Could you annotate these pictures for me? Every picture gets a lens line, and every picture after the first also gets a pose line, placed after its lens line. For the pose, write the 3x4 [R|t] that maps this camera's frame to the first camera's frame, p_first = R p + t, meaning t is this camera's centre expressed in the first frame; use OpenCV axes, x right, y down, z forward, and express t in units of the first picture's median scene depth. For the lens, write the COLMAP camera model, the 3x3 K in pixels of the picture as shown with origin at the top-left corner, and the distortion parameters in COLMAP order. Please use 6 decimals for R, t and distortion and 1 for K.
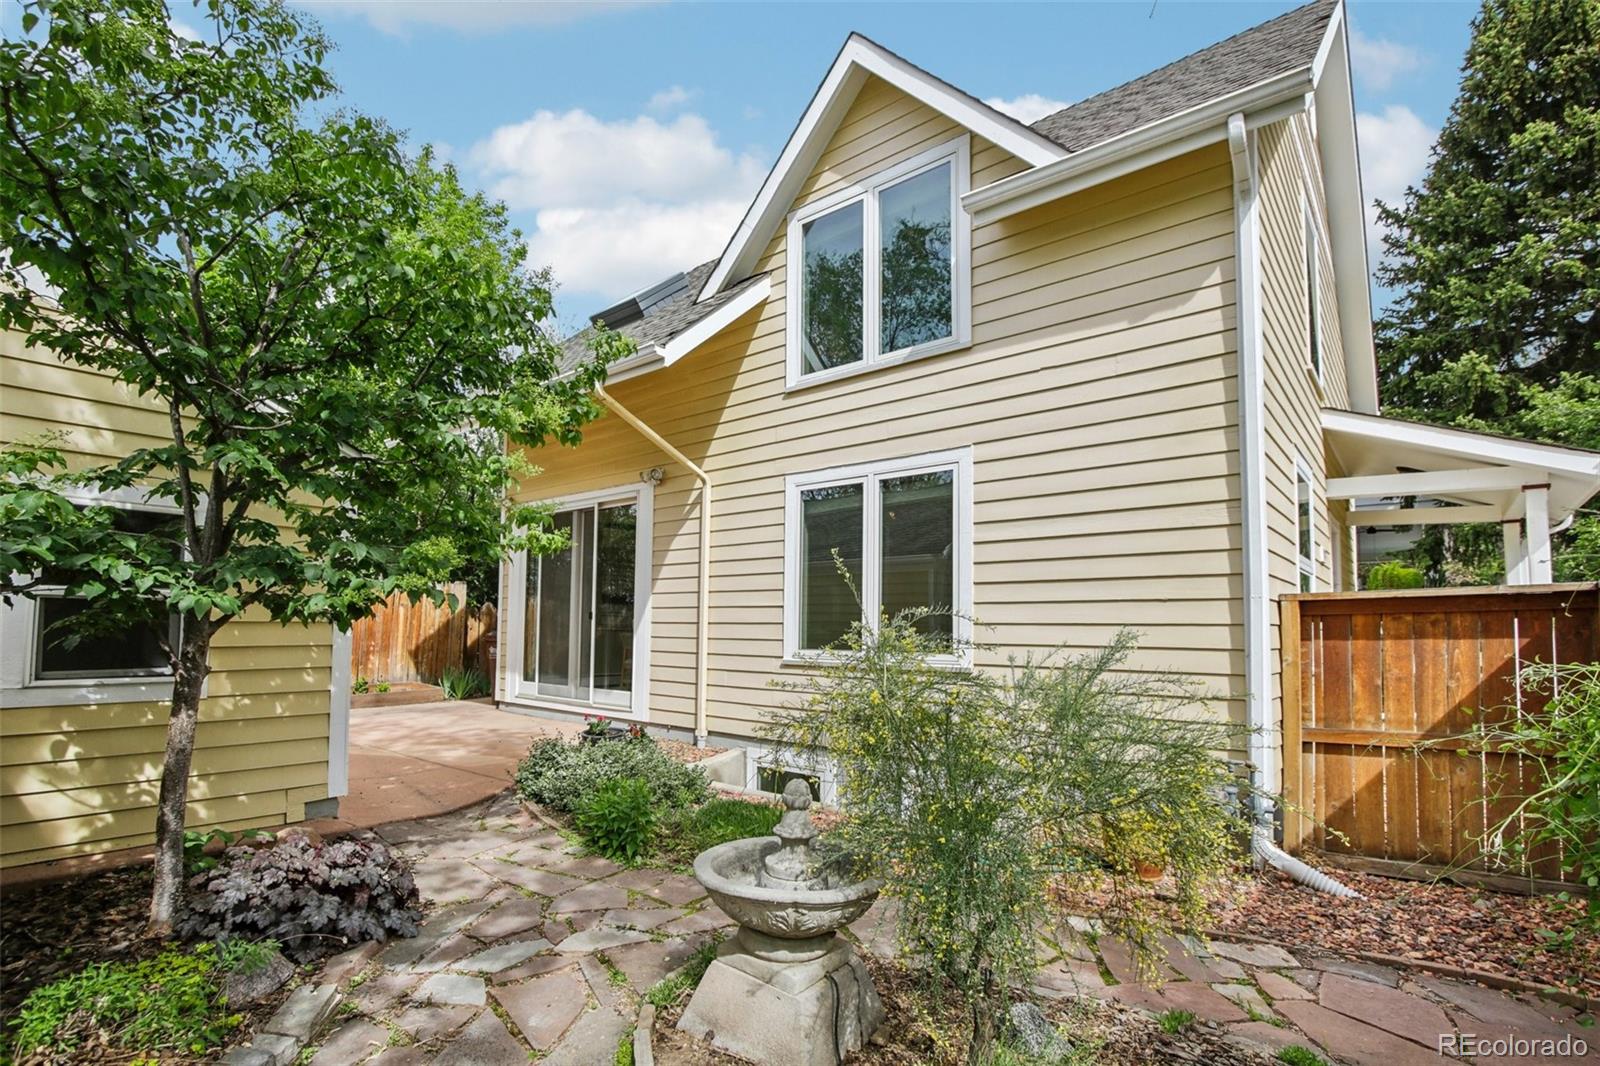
lens RADIAL K [[747.1, 0, 795.5], [0, 747.1, 516.7], [0, 0, 1]] dist [-0.003354, -0.000520]
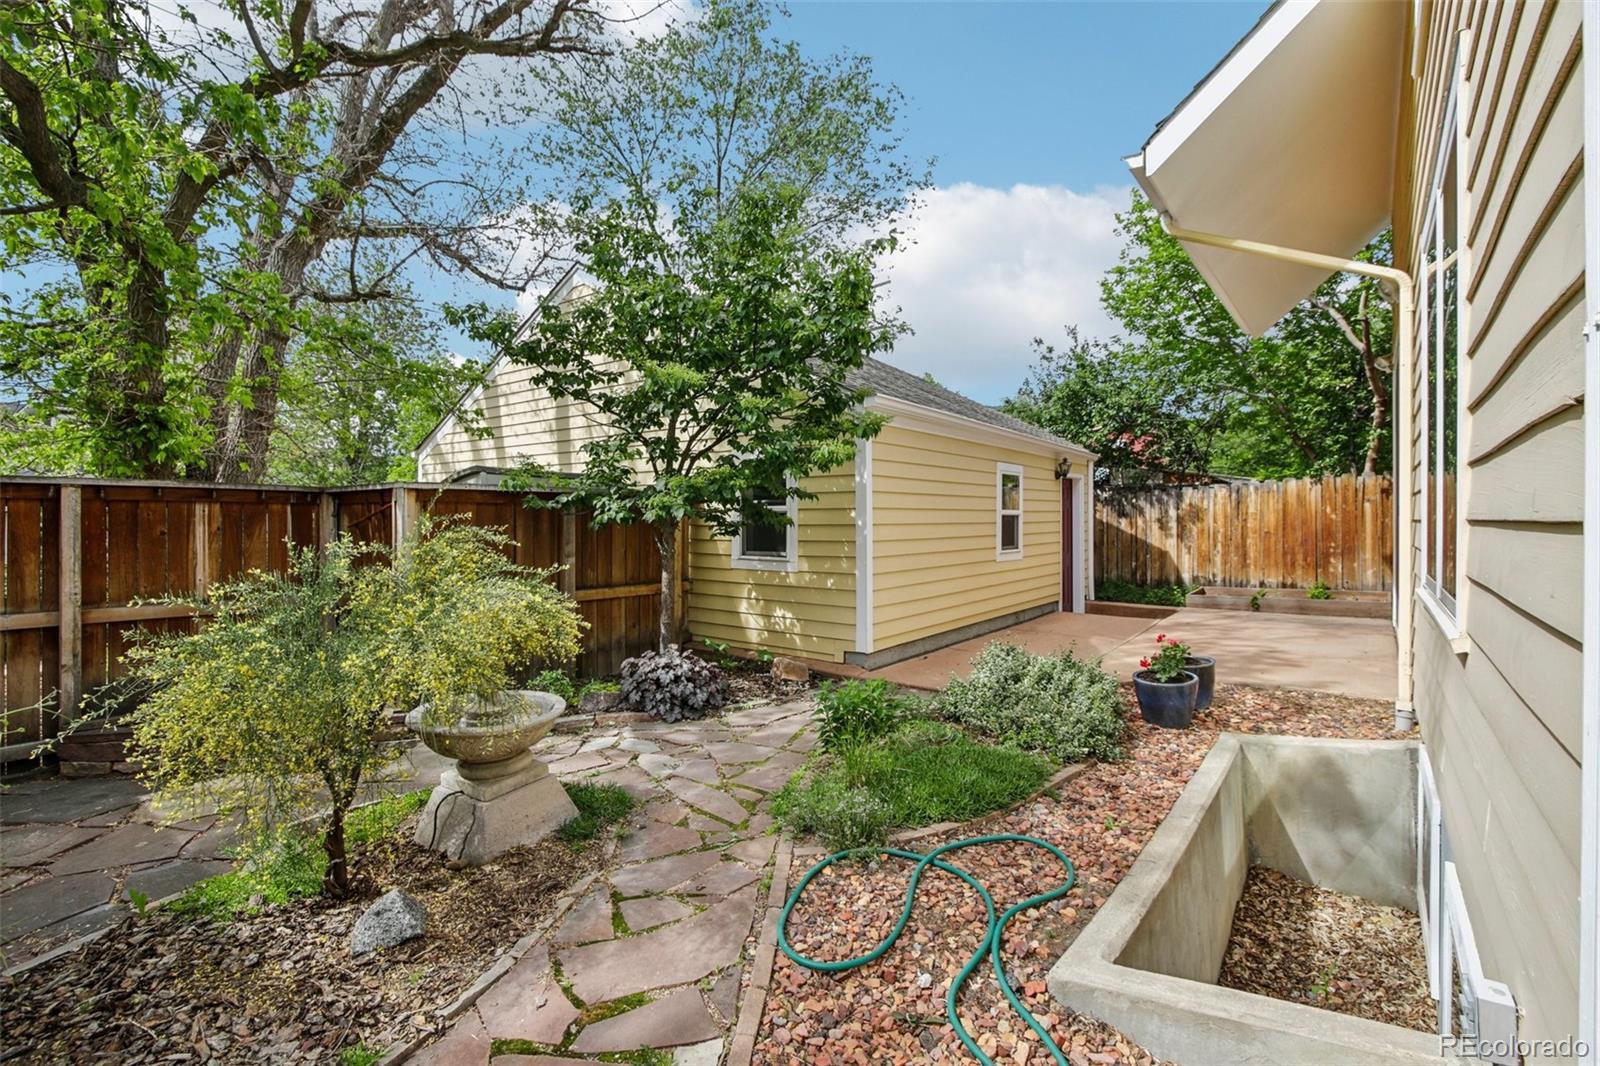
lens RADIAL K [[747.1, 0, 795.5], [0, 747.1, 516.7], [0, 0, 1]] dist [-0.003354, -0.000520]
pose [[0.035930, -0.011395, -0.999289, 0.905418], [0.147013, 0.989116, -0.005993, 0.150241], [0.988482, -0.146693, 0.037214, 1.062739]]
